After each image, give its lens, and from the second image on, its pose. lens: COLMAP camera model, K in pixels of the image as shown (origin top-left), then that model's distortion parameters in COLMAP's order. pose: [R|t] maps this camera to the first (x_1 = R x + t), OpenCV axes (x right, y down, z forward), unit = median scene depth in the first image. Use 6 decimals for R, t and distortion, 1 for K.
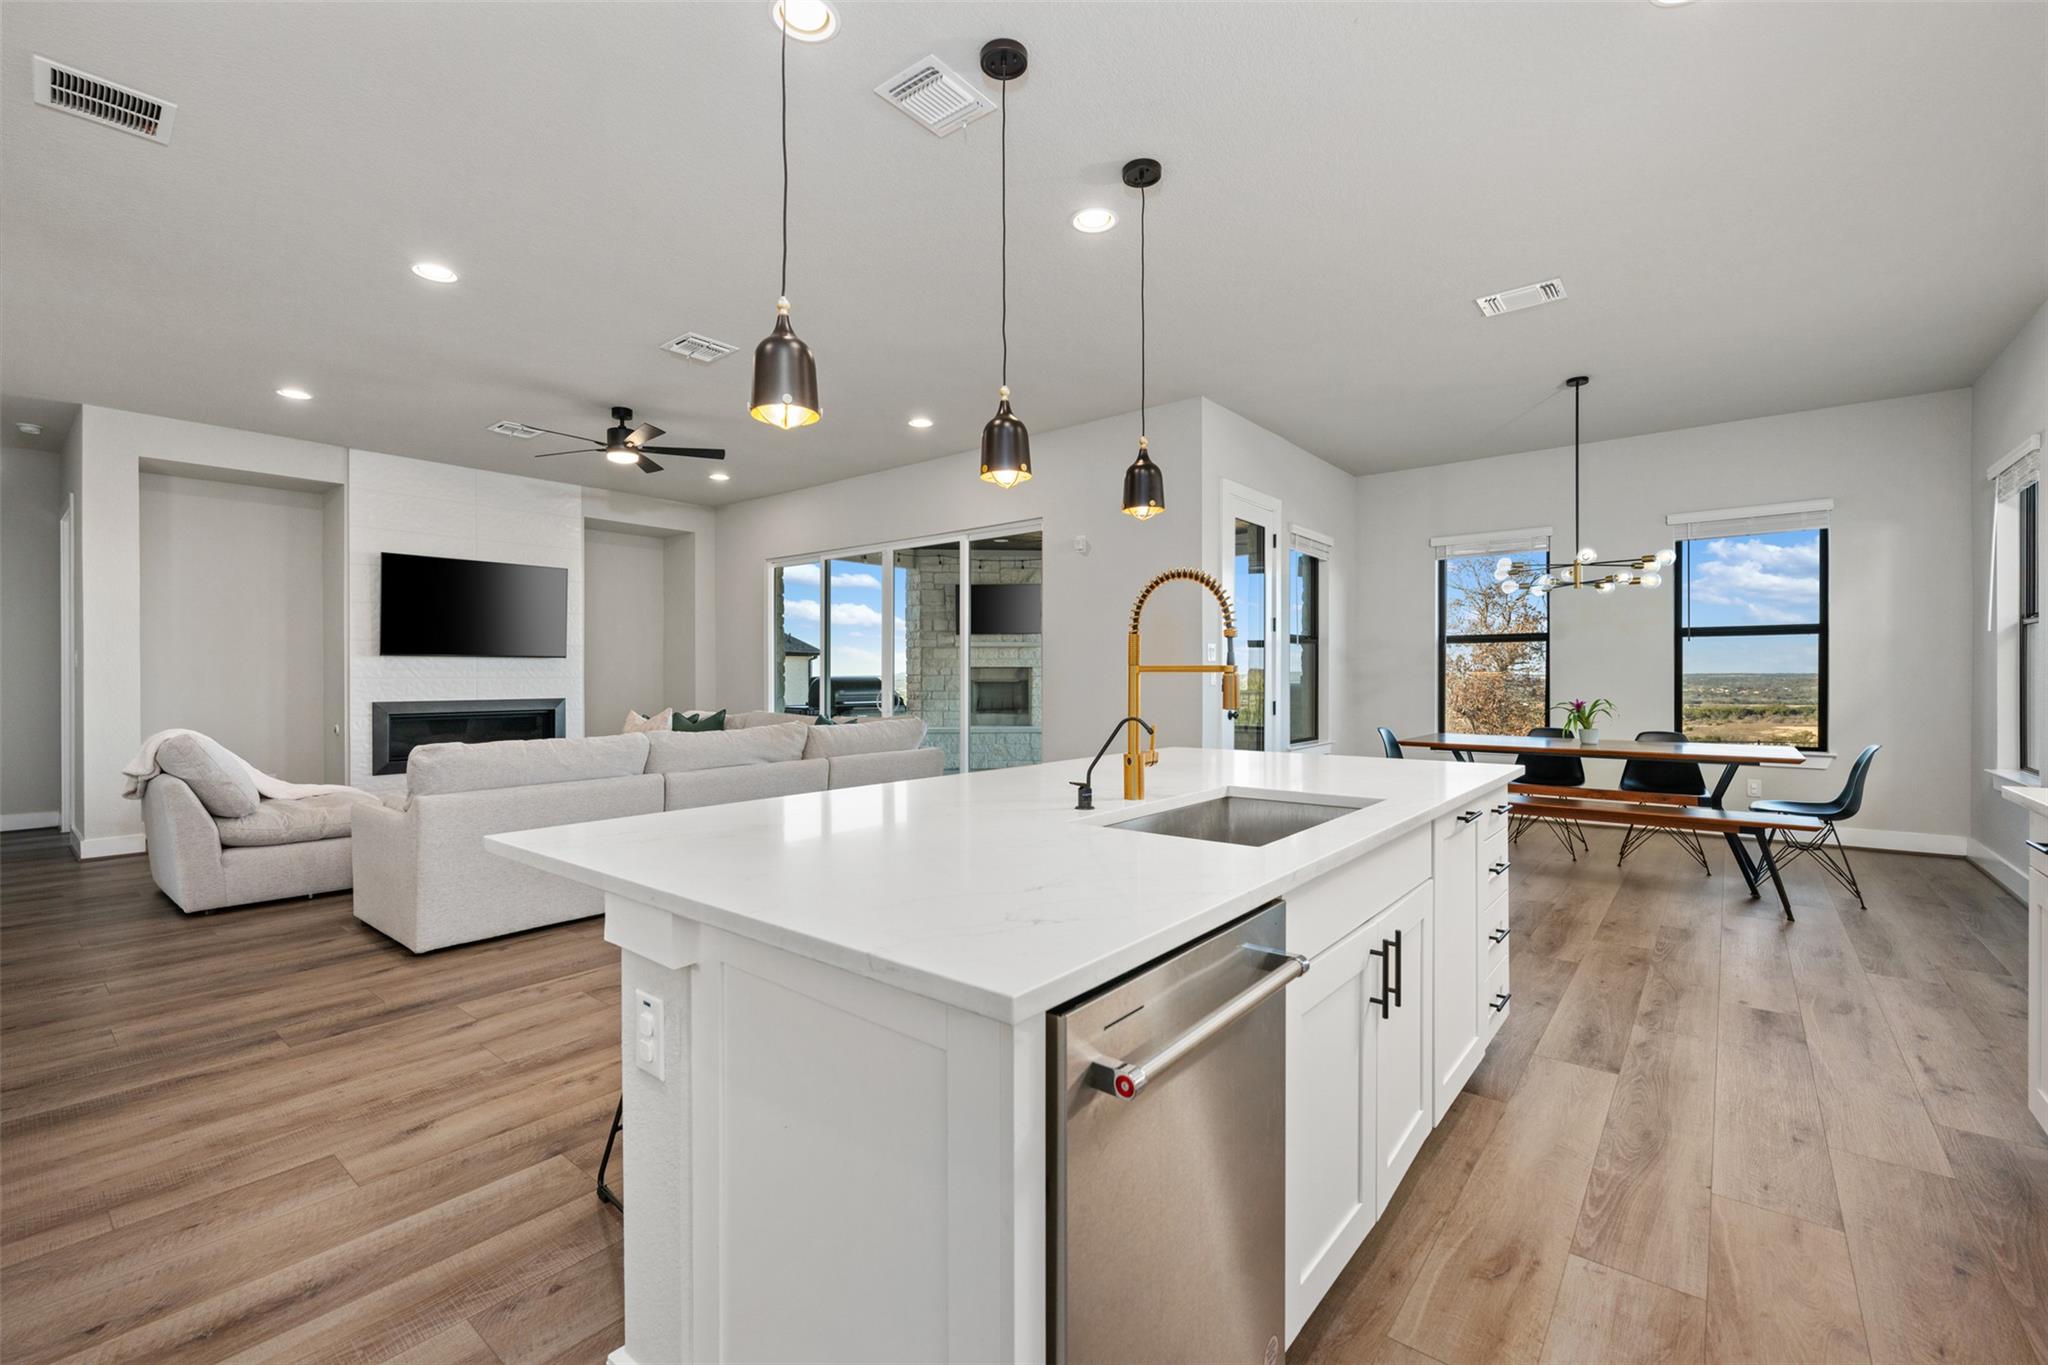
lens RADIAL K [[869.1, 0, 1023.5], [0, 869.1, 677.5], [0, 0, 1]] dist [-0.000059, 0.000205]
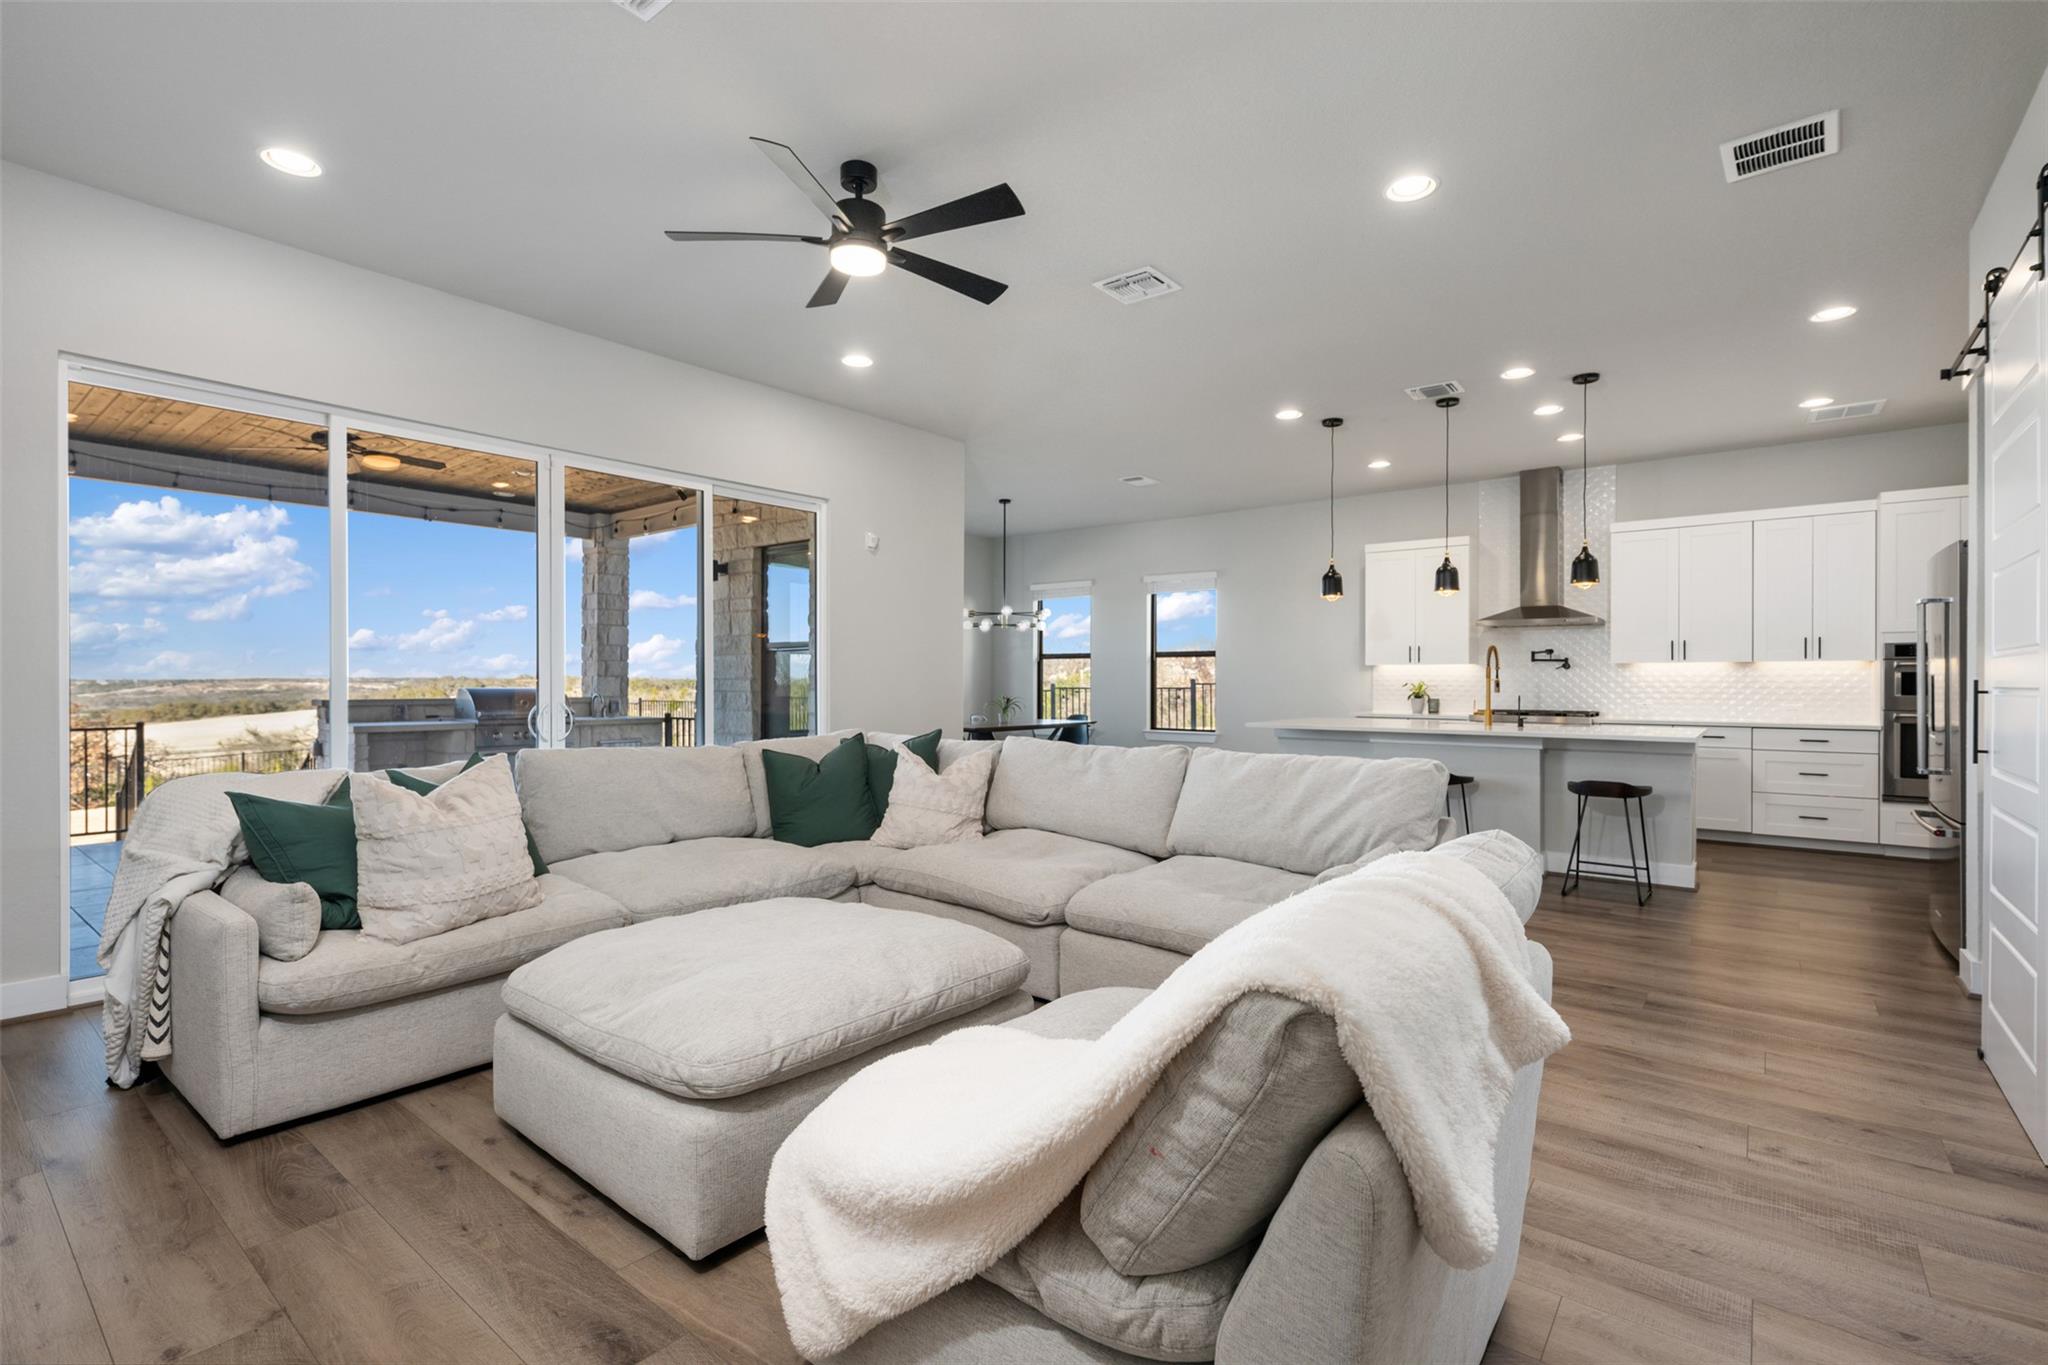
lens RADIAL K [[930.7, 0, 1024.0], [0, 930.7, 682.5], [0, 0, 1]] dist [0.004562, -0.000116]
pose [[-0.011465, -0.000321, 0.999934, -1.272600], [-0.000033, 1.000000, 0.000320, -0.000276], [-0.999934, -0.000029, -0.011465, 1.126884]]
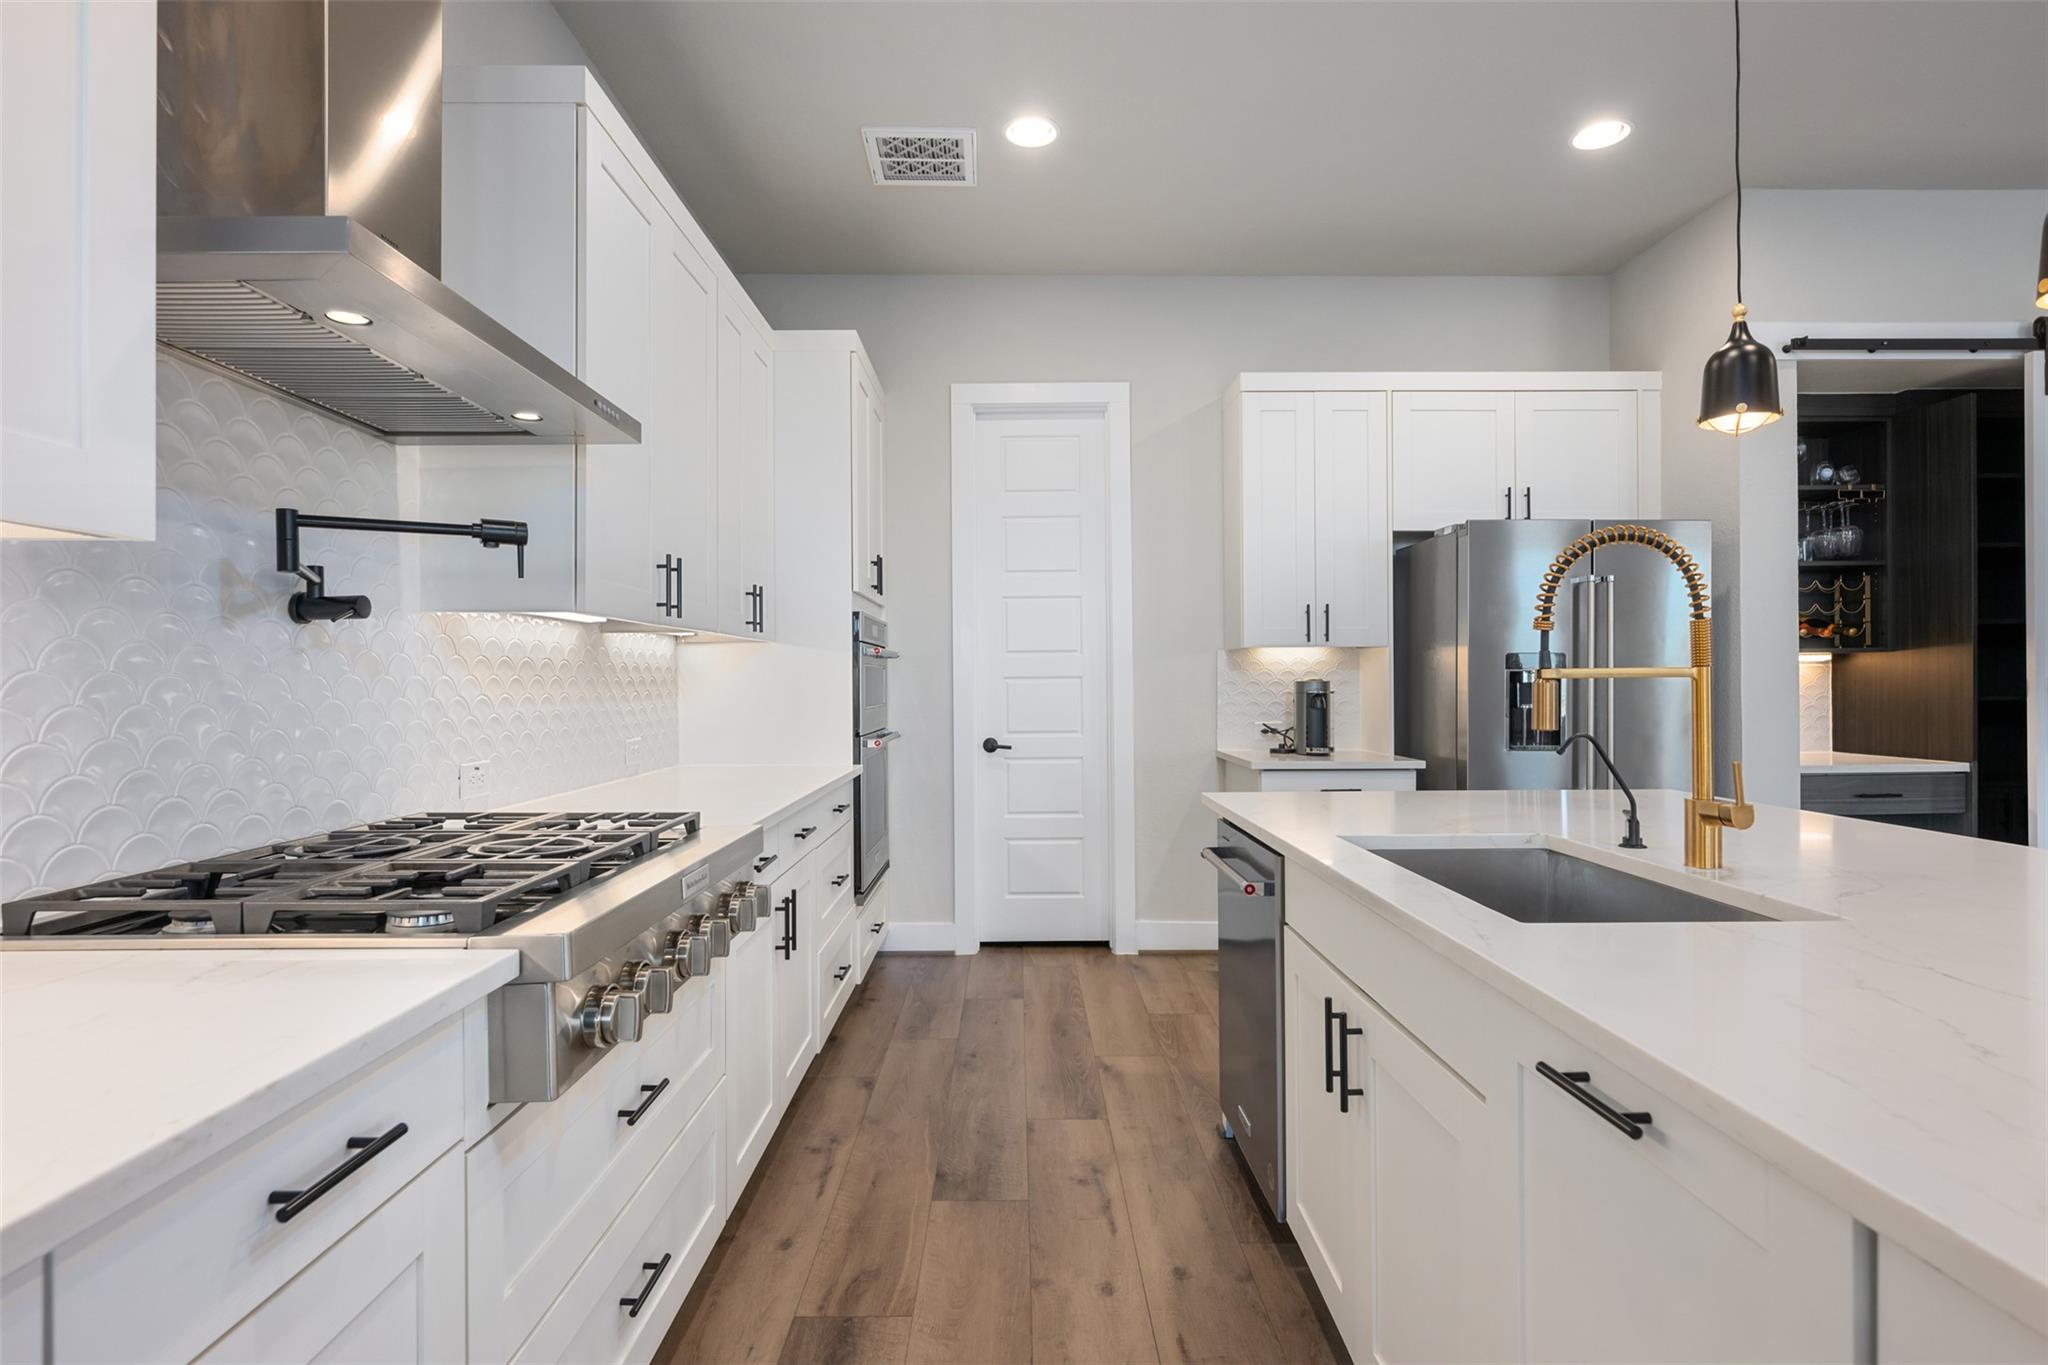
lens RADIAL K [[1020.8, 0, 1022.1], [0, 1020.8, 680.7], [0, 0, 1]] dist [-0.000758, -0.000101]
pose [[-0.771312, 0.004555, -0.636440, 0.451185], [0.005002, 0.999987, 0.001095, -0.002859], [0.636437, -0.002338, -0.771325, 0.566999]]
